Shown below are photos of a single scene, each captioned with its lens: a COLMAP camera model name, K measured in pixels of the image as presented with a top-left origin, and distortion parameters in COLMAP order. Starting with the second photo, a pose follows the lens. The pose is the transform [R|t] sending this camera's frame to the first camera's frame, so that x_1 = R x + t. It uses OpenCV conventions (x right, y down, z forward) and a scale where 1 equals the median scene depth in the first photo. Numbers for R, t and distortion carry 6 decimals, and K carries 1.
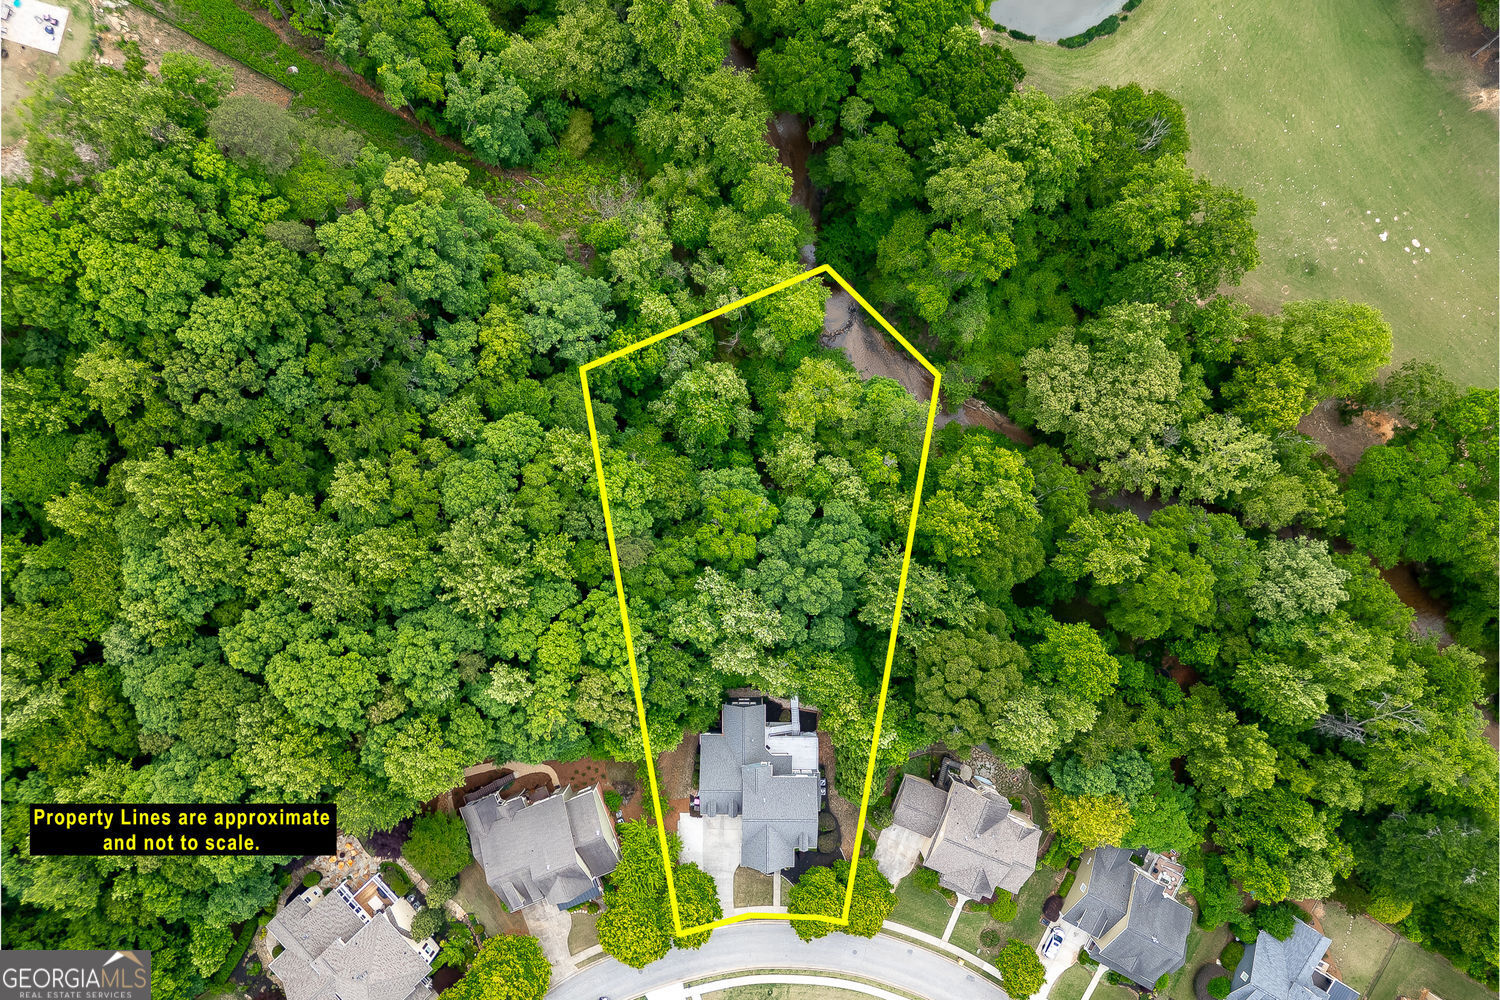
lens RADIAL K [[1030.1, 0, 750.0], [0, 1030.1, 500.0], [0, 0, 1]] dist [0.035124, -0.006315]
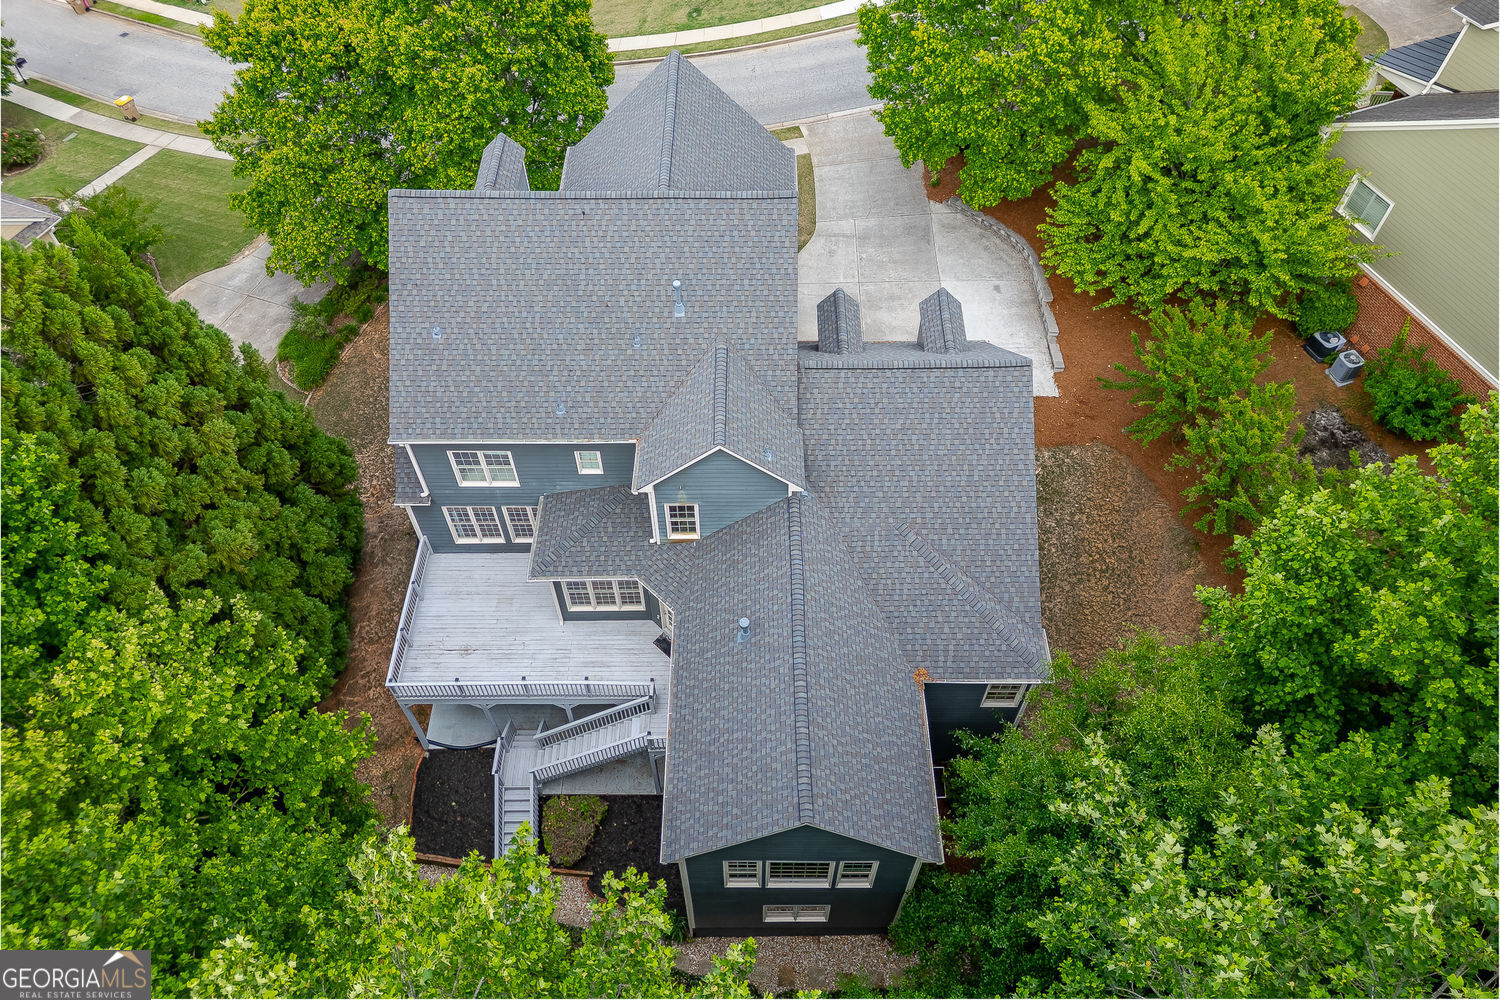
lens RADIAL K [[1030.1, 0, 750.0], [0, 1030.1, 500.0], [0, 0, 1]] dist [0.035124, -0.006315]
pose [[-0.999997, -0.000171, 0.002356, 0.001068], [0.001609, -0.779682, 0.626174, 0.141069], [0.001730, 0.626176, 0.779680, 0.833720]]
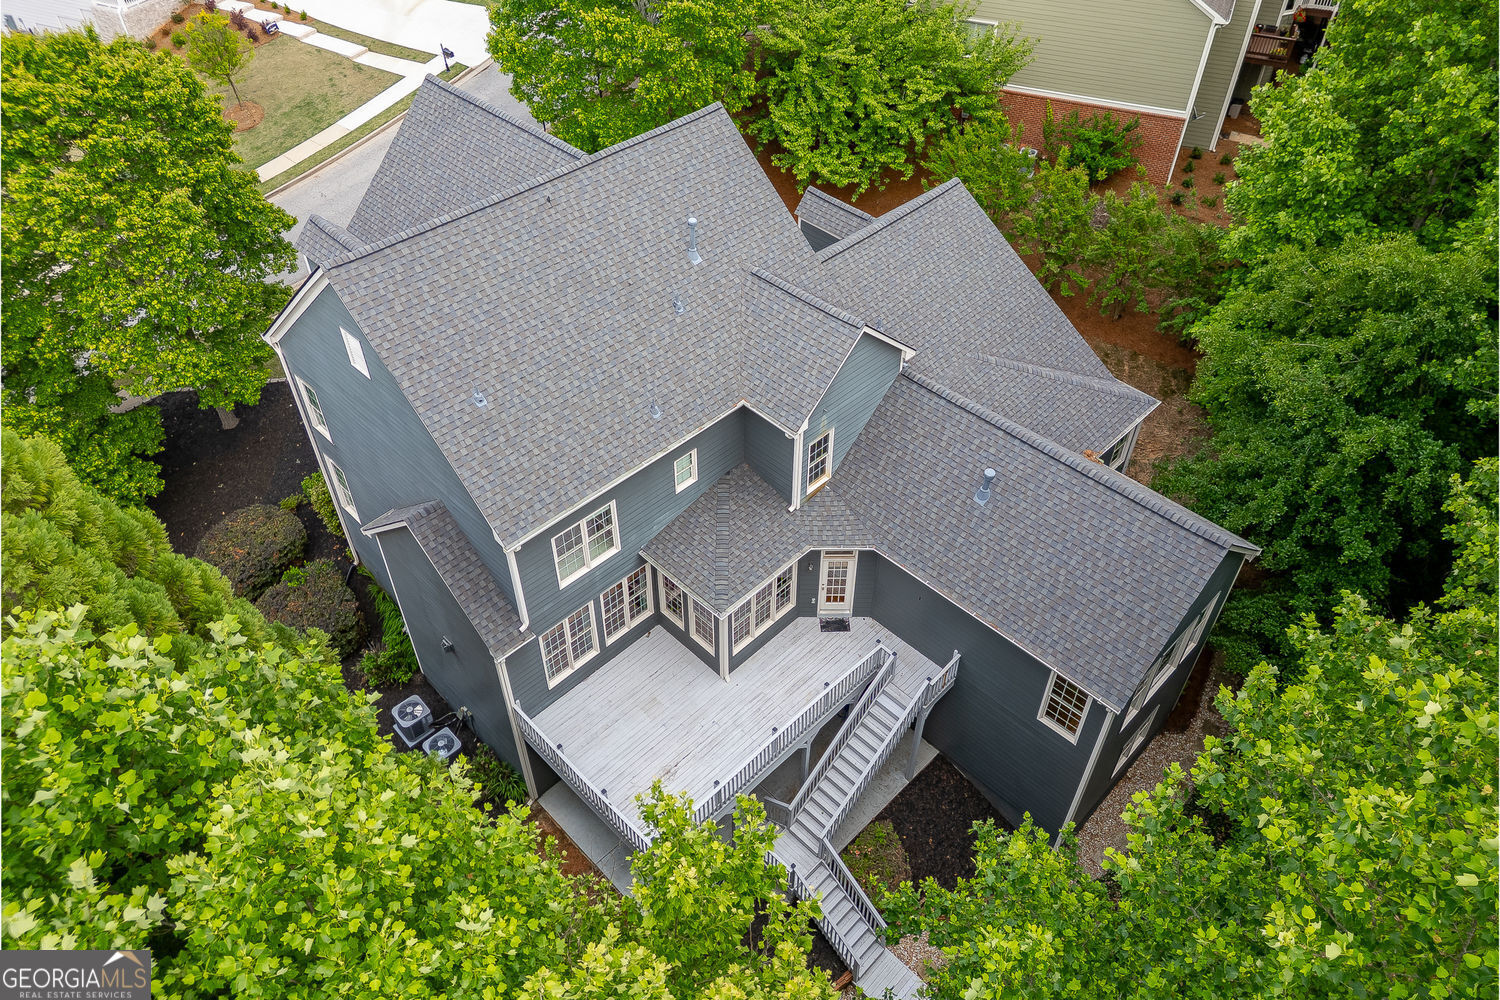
lens RADIAL K [[1030.1, 0, 750.0], [0, 1030.1, 500.0], [0, 0, 1]] dist [0.035124, -0.006315]
pose [[-0.702882, 0.491443, -0.514238, 0.101431], [-0.710808, -0.458212, 0.533661, 0.169834], [0.026634, 0.740625, 0.671390, 0.872171]]
